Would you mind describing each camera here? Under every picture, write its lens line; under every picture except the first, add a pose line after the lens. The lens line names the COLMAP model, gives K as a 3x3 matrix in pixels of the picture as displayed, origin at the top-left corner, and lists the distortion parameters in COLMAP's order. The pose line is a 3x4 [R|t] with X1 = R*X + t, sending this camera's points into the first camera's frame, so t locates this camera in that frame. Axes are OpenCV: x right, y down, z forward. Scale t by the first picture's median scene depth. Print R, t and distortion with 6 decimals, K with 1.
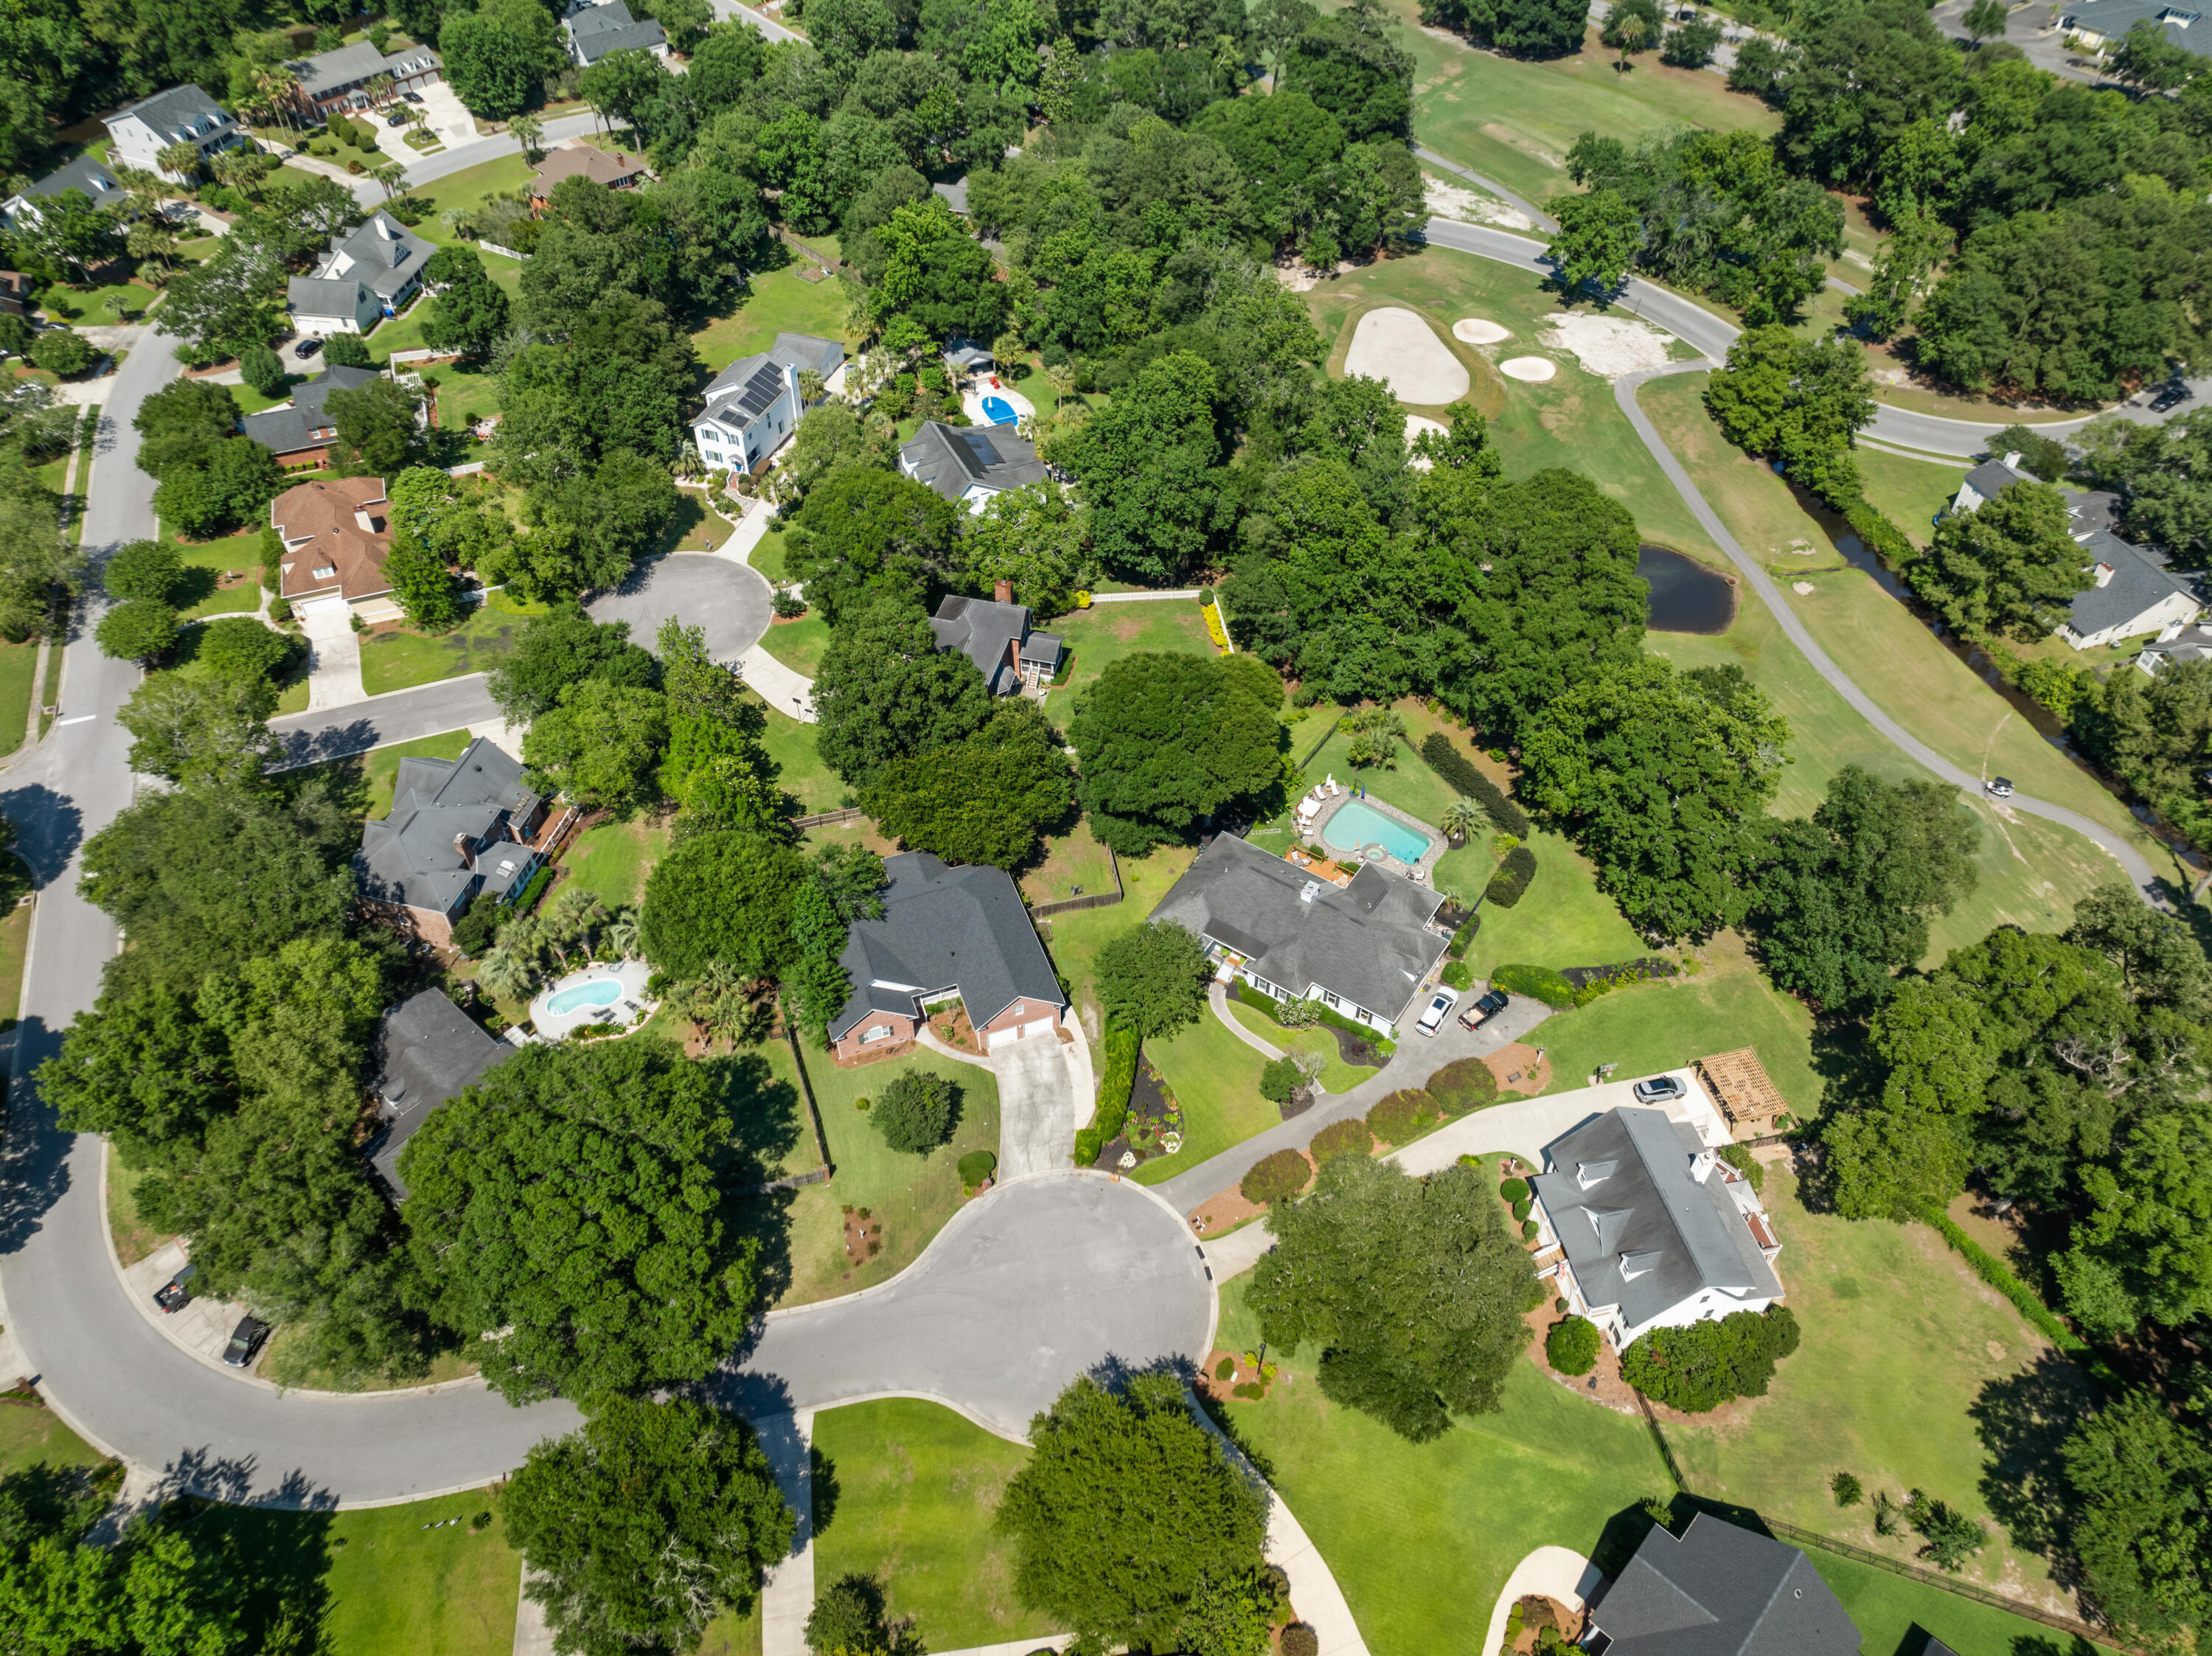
lens RADIAL K [[1579.0, 0, 1098.2], [0, 1579.0, 826.7], [0, 0, 1]] dist [-0.031329, 0.003738]
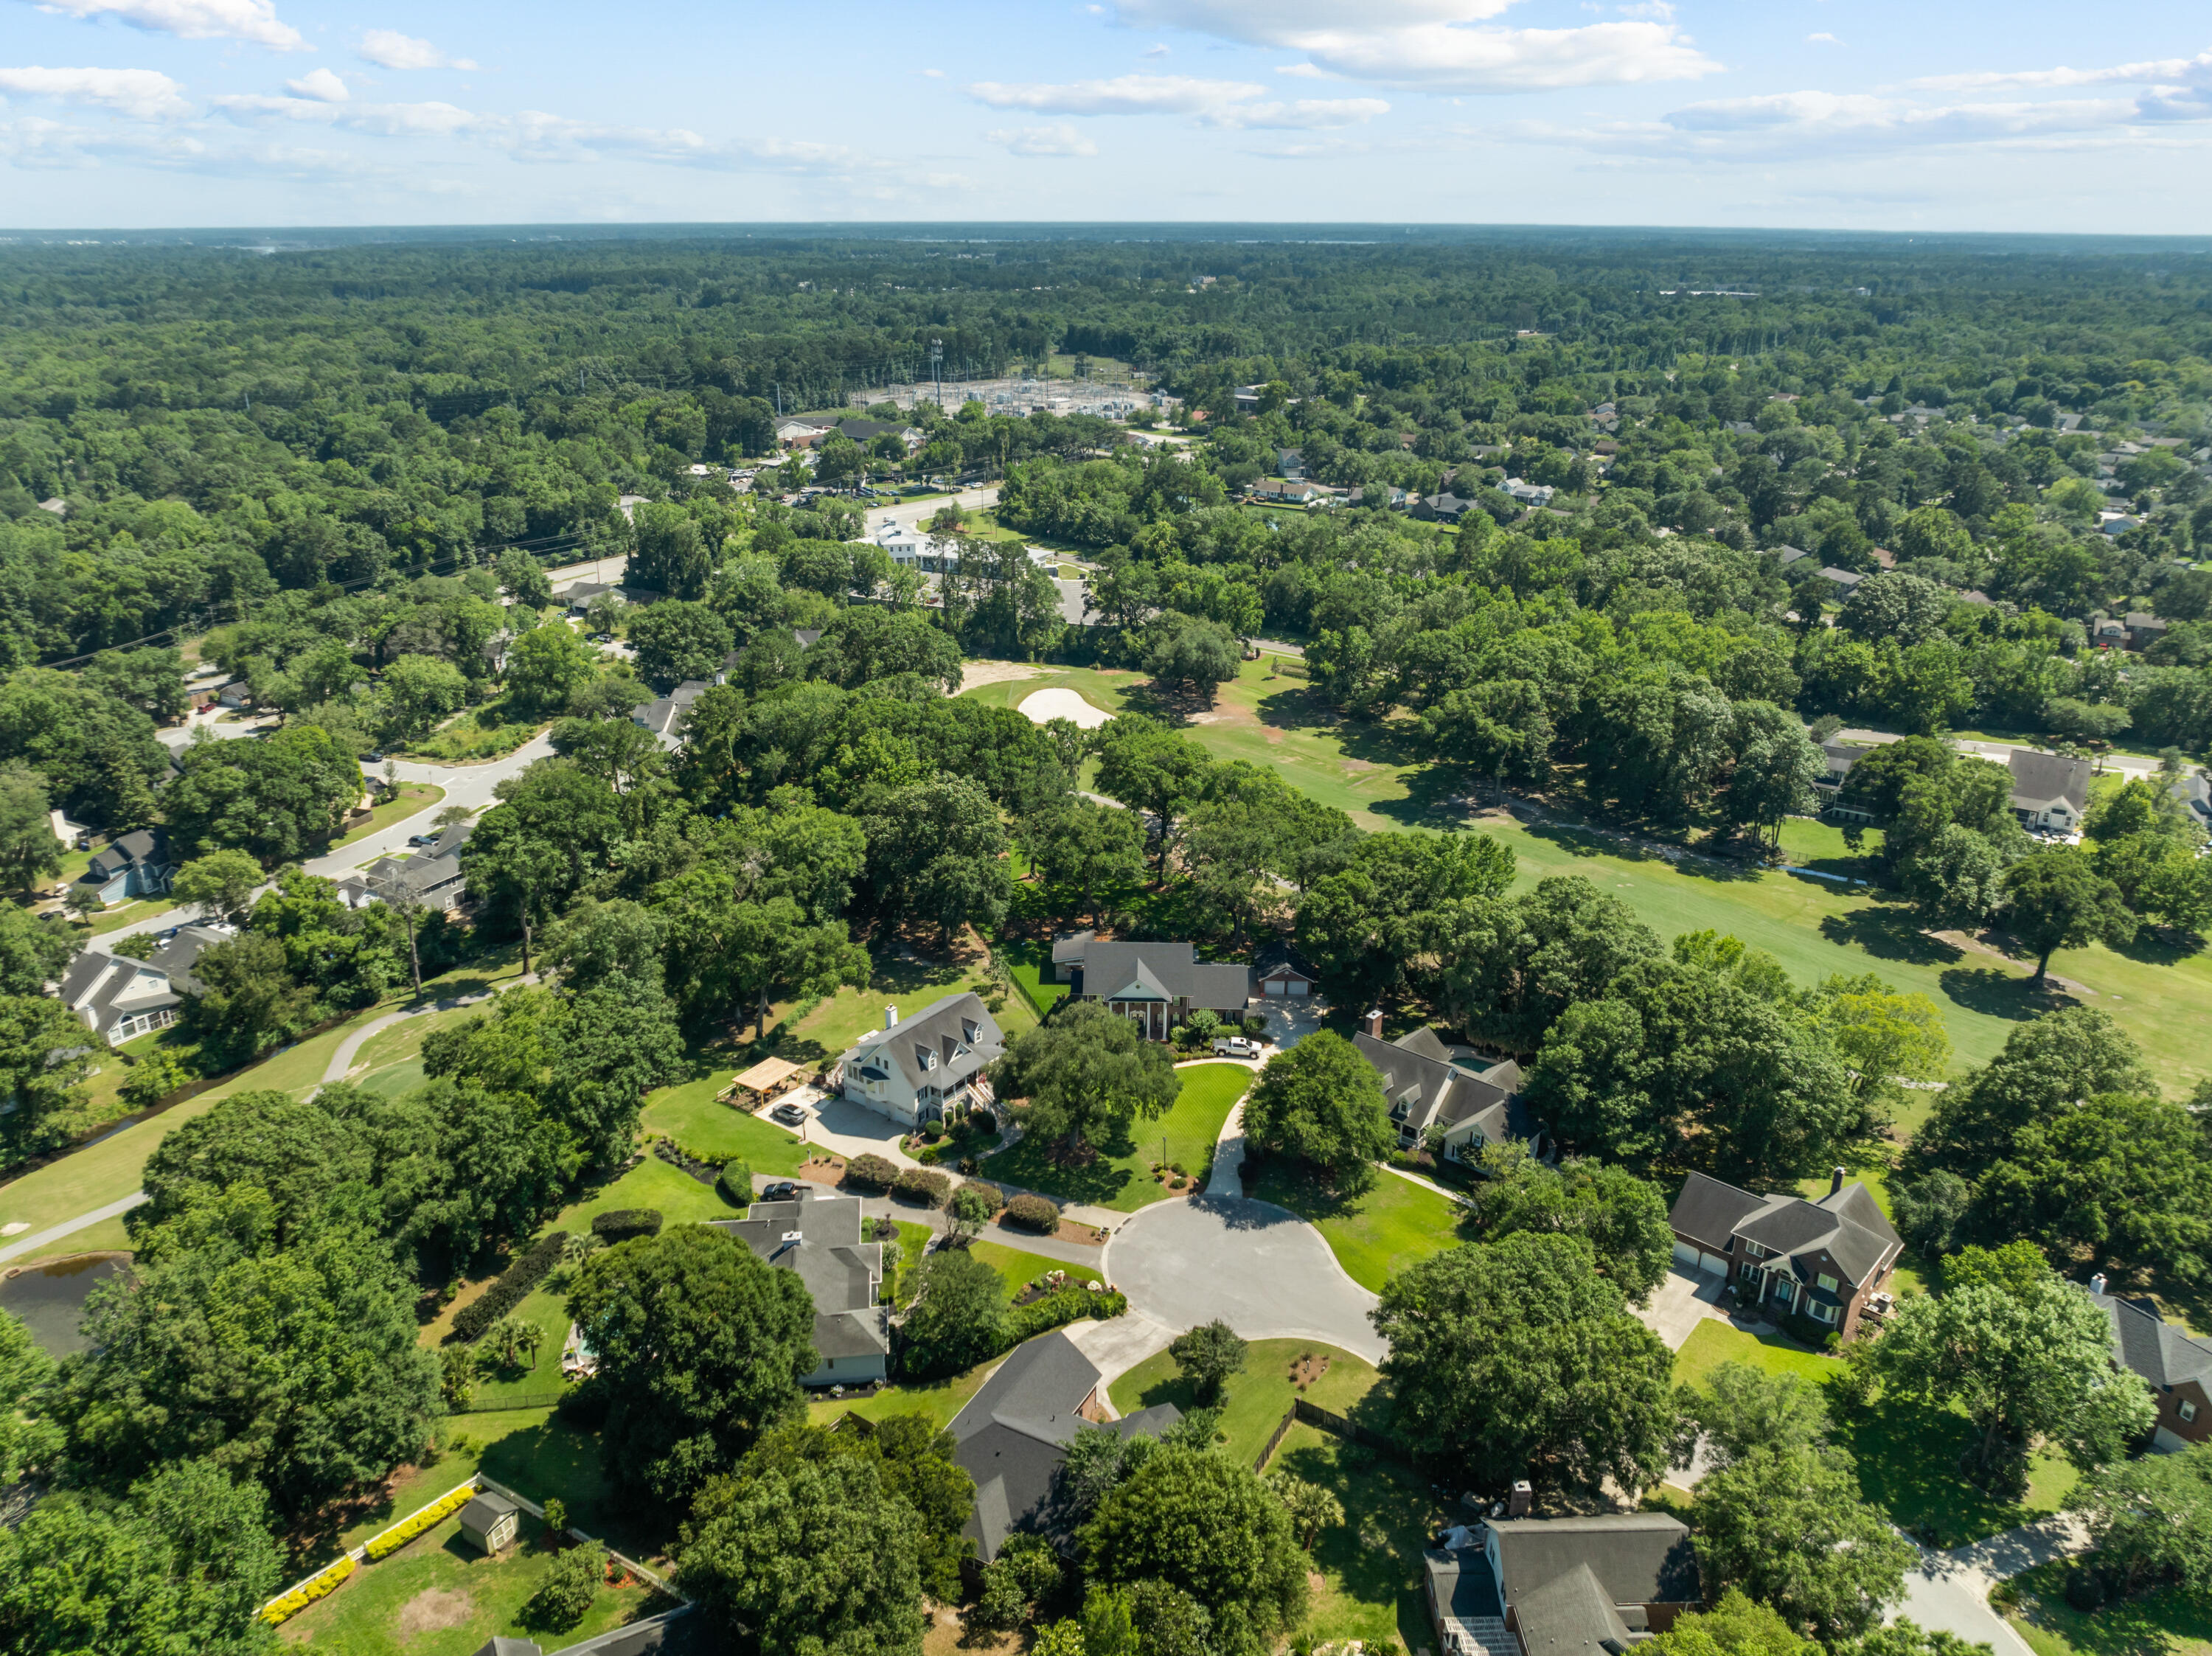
lens RADIAL K [[1579.0, 0, 1098.2], [0, 1579.0, 826.7], [0, 0, 1]] dist [-0.031329, 0.003738]
pose [[-0.662284, -0.278863, 0.695425, -0.665834], [0.537302, 0.470116, 0.700212, -0.728158], [-0.522194, 0.837392, -0.161517, 0.854925]]
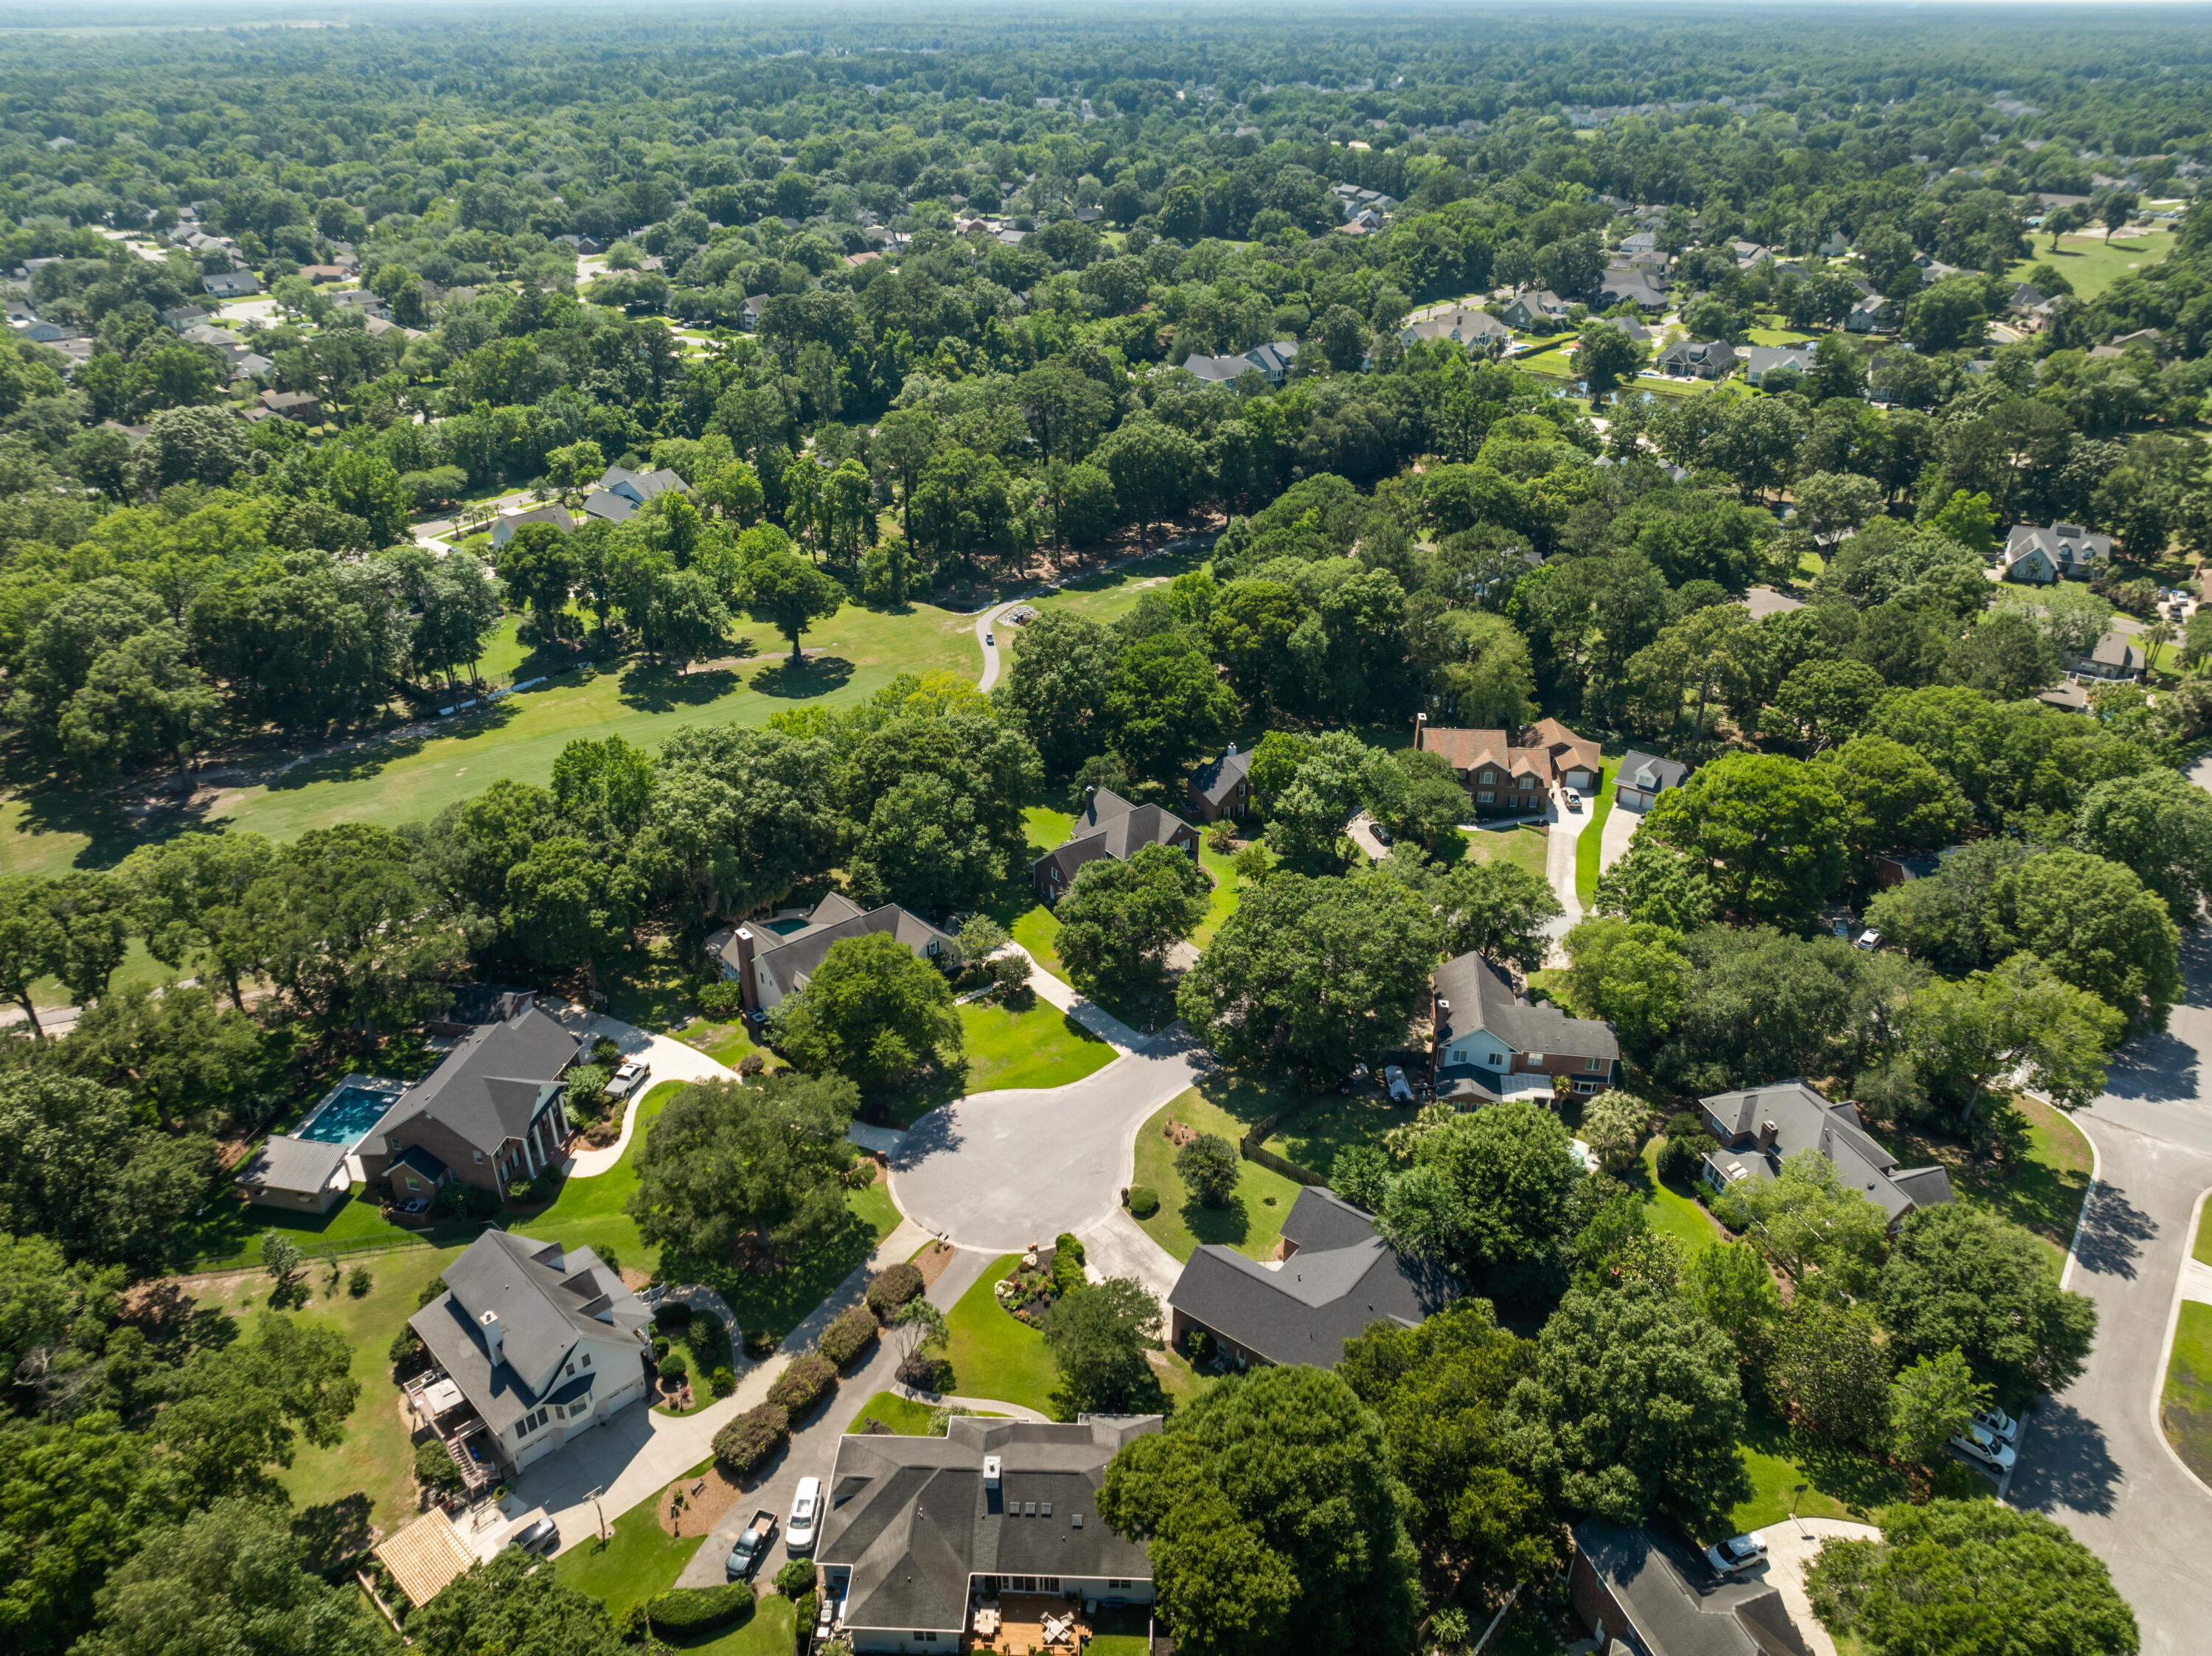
lens RADIAL K [[1579.0, 0, 1098.2], [0, 1579.0, 826.7], [0, 0, 1]] dist [-0.031329, 0.003738]
pose [[-0.839230, 0.246338, -0.484779, 0.400888], [-0.399768, 0.324840, 0.857126, -0.767309], [0.368618, 0.913125, -0.174137, 0.886995]]
